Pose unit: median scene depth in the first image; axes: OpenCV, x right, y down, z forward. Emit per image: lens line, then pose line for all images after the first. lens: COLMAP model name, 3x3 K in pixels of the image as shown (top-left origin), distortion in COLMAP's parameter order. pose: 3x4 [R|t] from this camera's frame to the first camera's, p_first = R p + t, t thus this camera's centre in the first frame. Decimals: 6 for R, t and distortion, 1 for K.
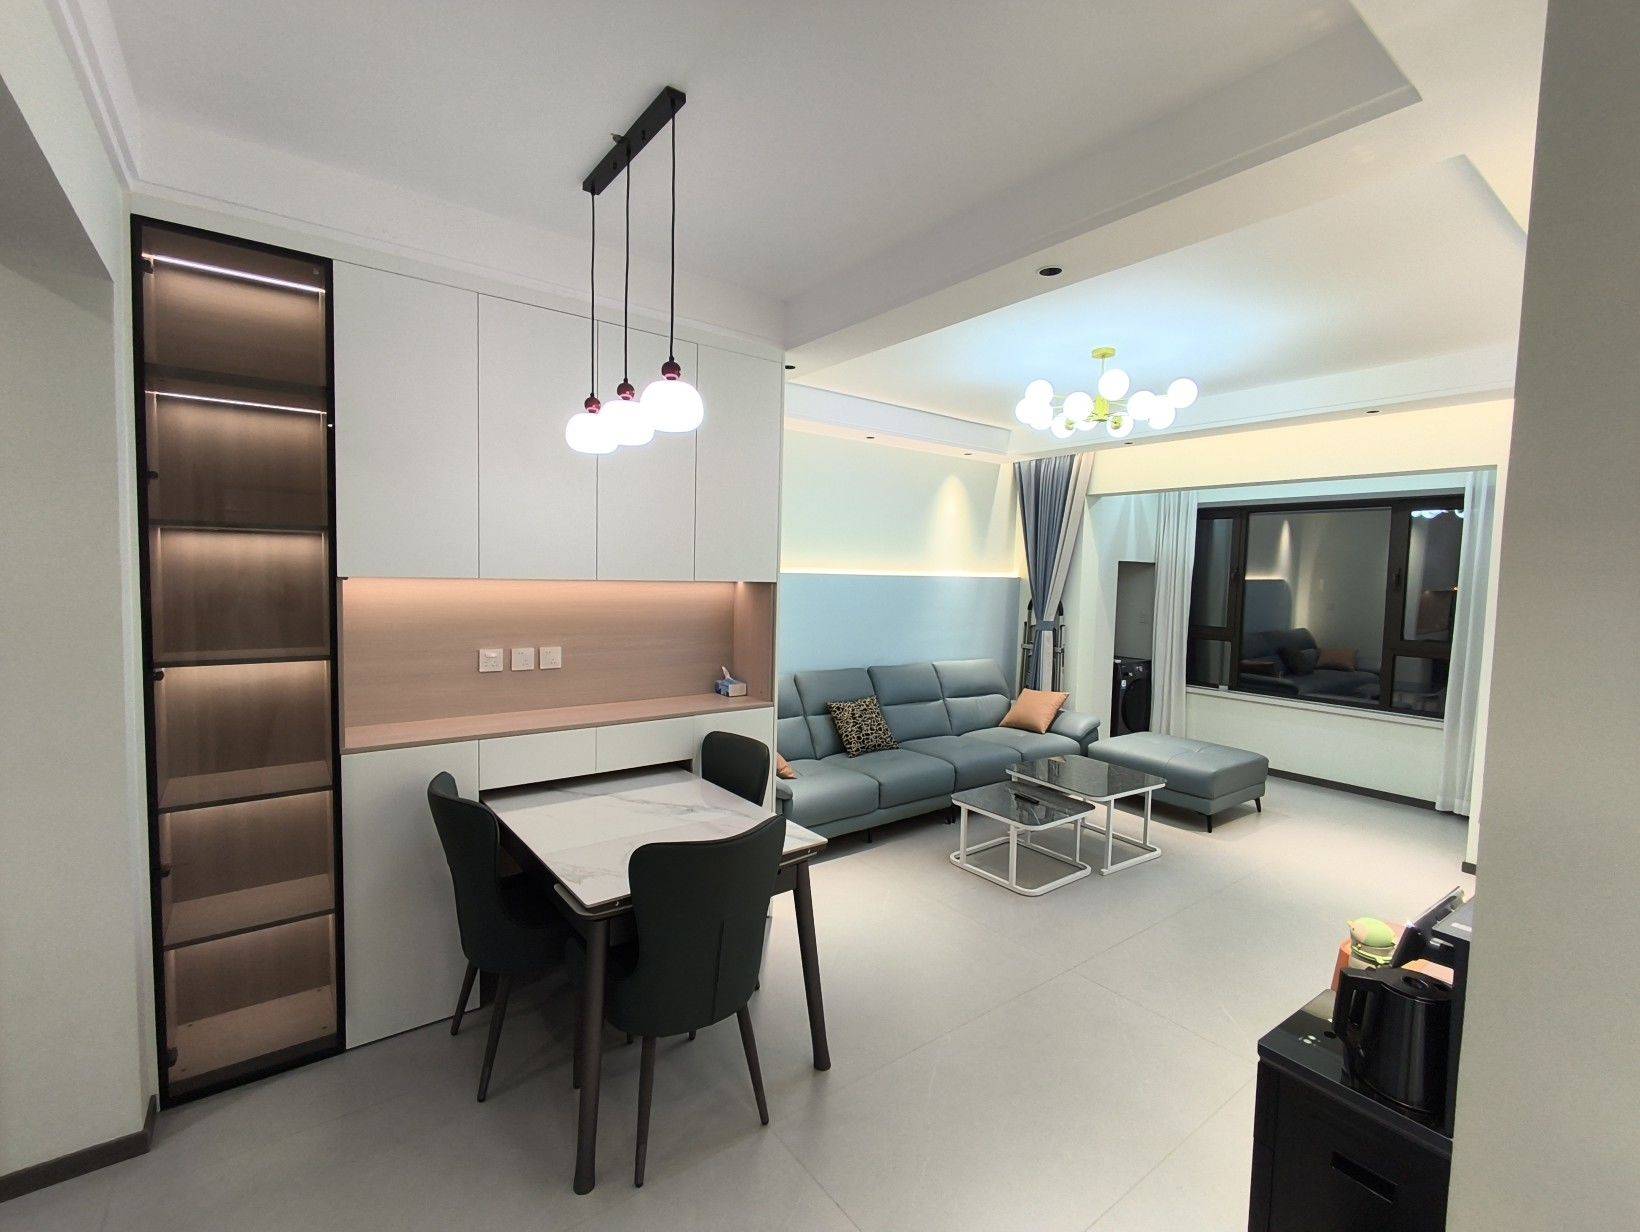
lens RADIAL K [[726.5, 0, 820.0], [0, 726.5, 616.0], [0, 0, 1]] dist [0.002174, -0.005099]
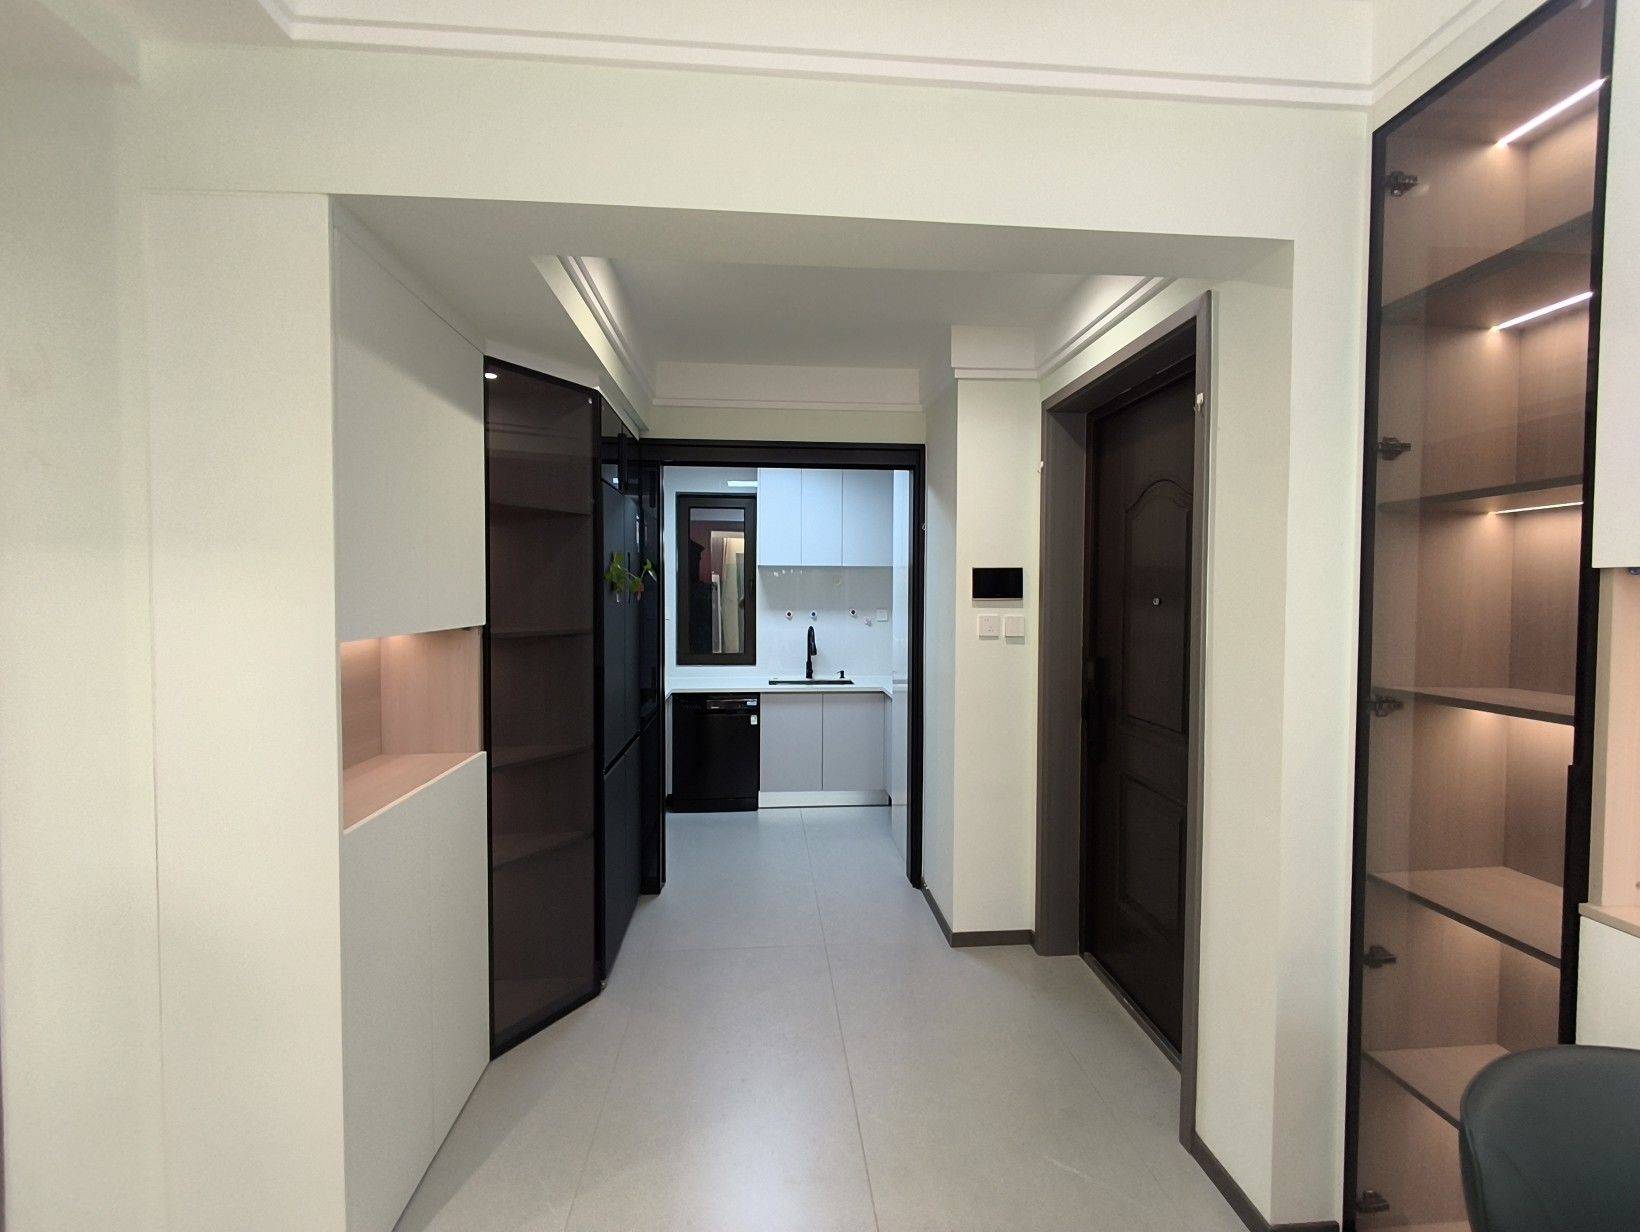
lens RADIAL K [[726.5, 0, 820.0], [0, 726.5, 616.0], [0, 0, 1]] dist [0.002174, -0.005099]
pose [[-0.534304, 0.003361, -0.845286, 0.040509], [-0.067484, 0.996631, 0.046619, -0.003969], [0.842595, 0.081952, -0.532276, 0.501074]]
